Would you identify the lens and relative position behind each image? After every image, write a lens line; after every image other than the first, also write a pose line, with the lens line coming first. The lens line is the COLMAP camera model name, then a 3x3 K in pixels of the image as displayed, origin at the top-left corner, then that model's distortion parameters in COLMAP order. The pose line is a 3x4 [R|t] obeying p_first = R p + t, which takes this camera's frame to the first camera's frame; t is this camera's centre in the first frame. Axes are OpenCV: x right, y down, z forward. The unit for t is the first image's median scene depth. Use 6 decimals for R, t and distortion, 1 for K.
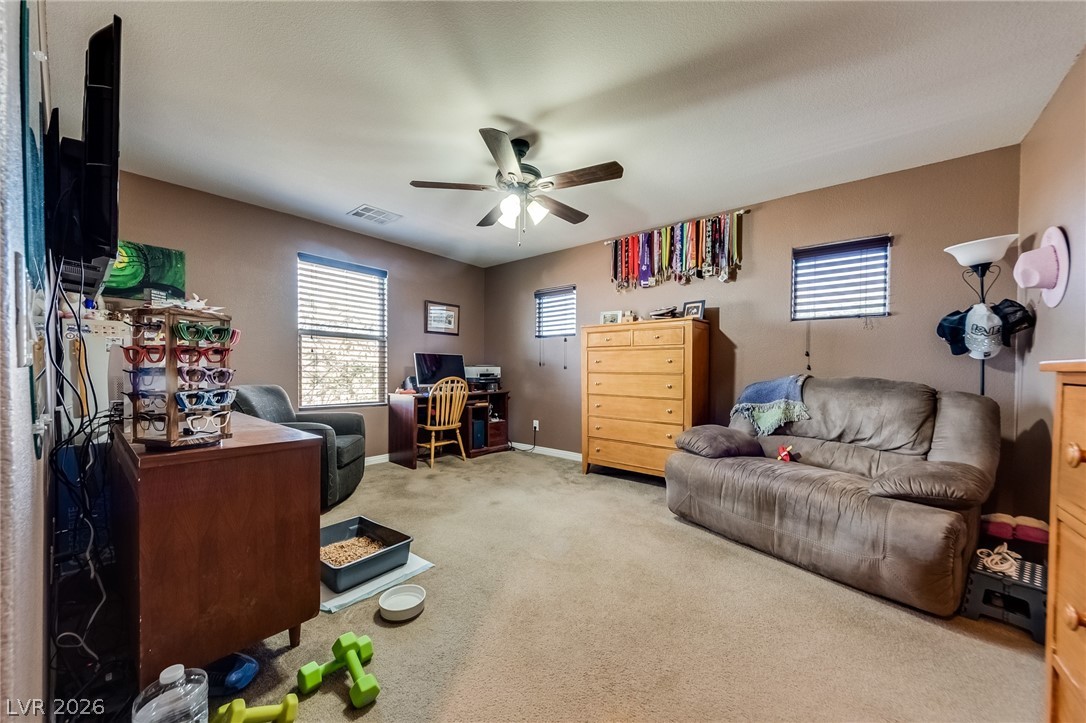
lens RADIAL K [[407.7, 0, 539.1], [0, 407.7, 382.5], [0, 0, 1]] dist [-0.002942, -0.001332]
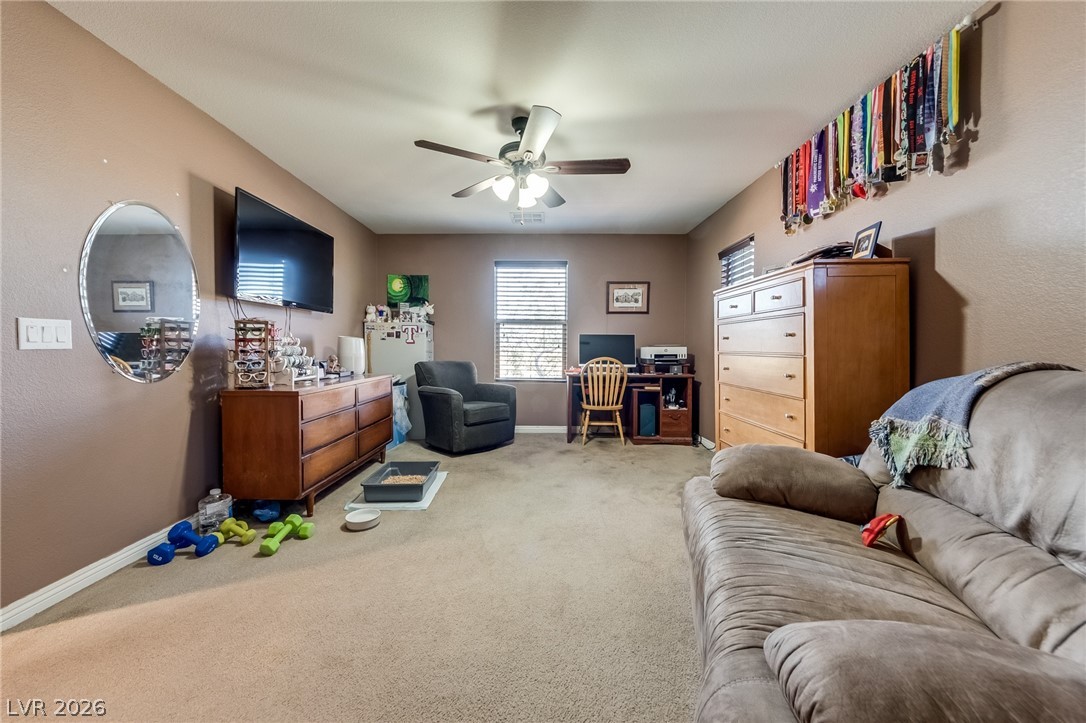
lens RADIAL K [[407.7, 0, 522.7], [0, 407.7, 358.4], [0, 0, 1]] dist [-0.002942, -0.001332]
pose [[0.609973, 0.015776, -0.792265, 0.449613], [-0.023989, 0.999711, 0.001437, -0.007764], [0.792059, 0.018129, 0.610175, 0.241846]]
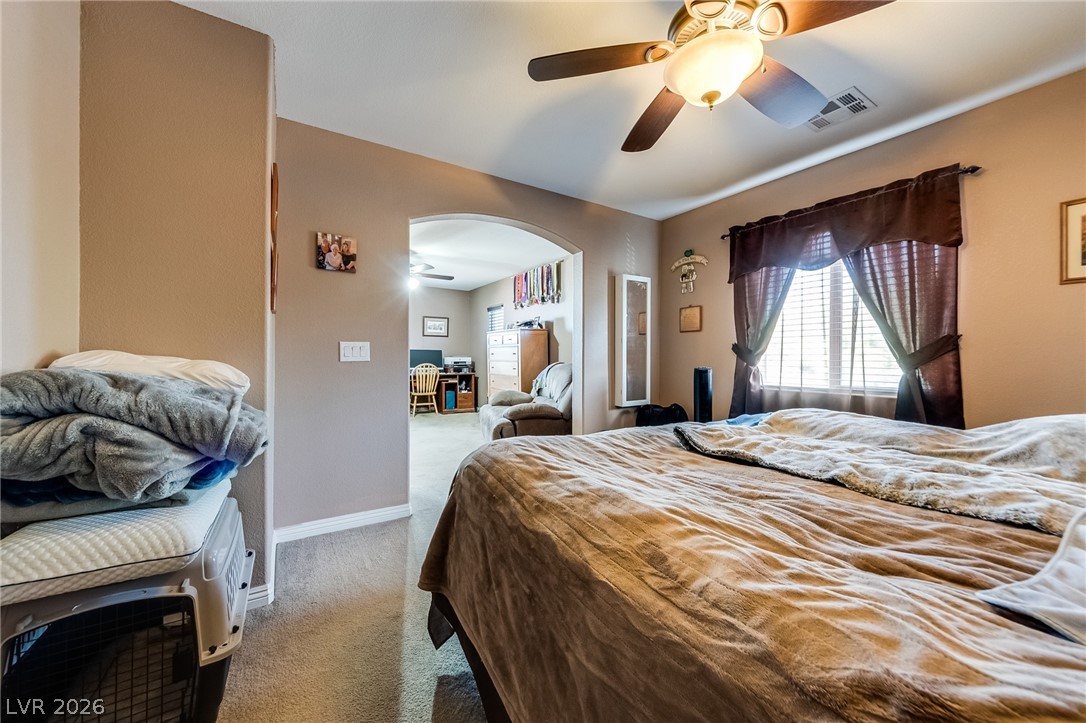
lens RADIAL K [[407.7, 0, 541.0], [0, 407.7, 363.0], [0, 0, 1]] dist [-0.002942, -0.001332]
pose [[0.950201, 0.002182, -0.311630, 0.751341], [-0.007448, 0.999849, -0.015710, 0.006567], [0.311549, 0.017249, 0.950074, -0.434273]]
